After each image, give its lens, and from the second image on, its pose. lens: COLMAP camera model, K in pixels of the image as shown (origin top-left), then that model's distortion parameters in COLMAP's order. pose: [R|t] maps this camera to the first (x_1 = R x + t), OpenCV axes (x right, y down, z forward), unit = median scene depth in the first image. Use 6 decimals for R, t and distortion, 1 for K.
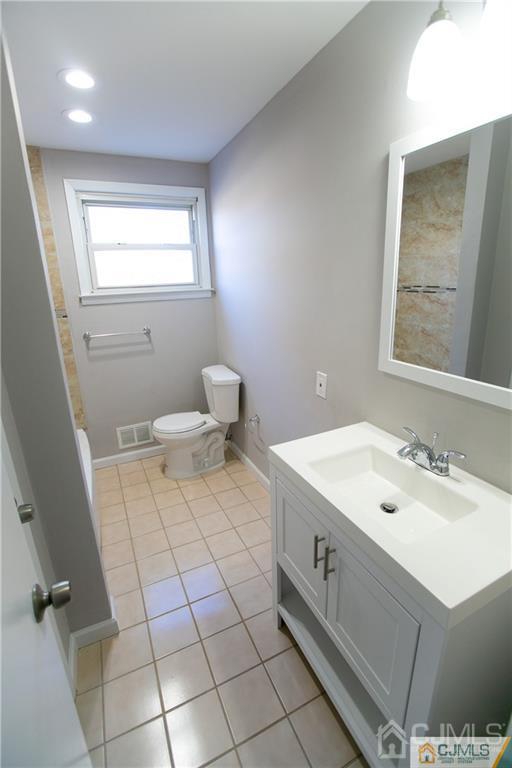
lens RADIAL K [[345.4, 0, 255.9], [0, 345.4, 379.4], [0, 0, 1]] dist [-0.064989, 0.027152]
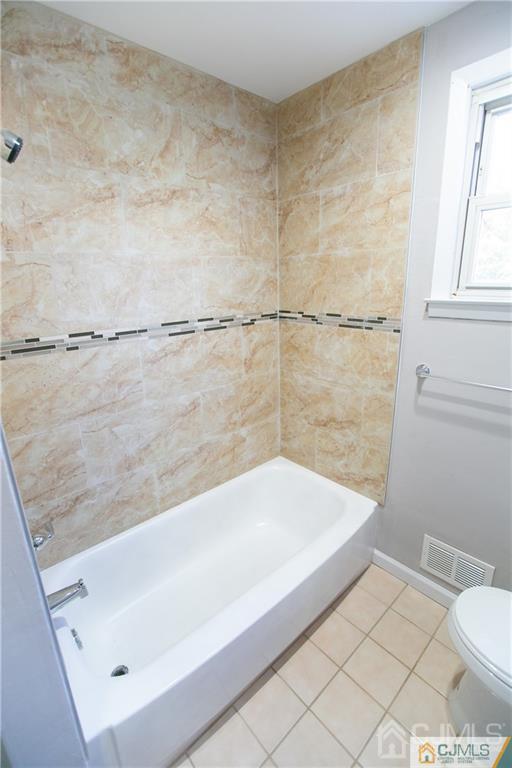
lens RADIAL K [[345.4, 0, 255.9], [0, 345.4, 379.4], [0, 0, 1]] dist [-0.064989, 0.027152]
pose [[0.276621, 0.284375, -0.917939, -0.049961], [-0.260308, 0.941674, 0.213284, -0.164878], [0.925051, 0.179948, 0.334512, 0.566879]]
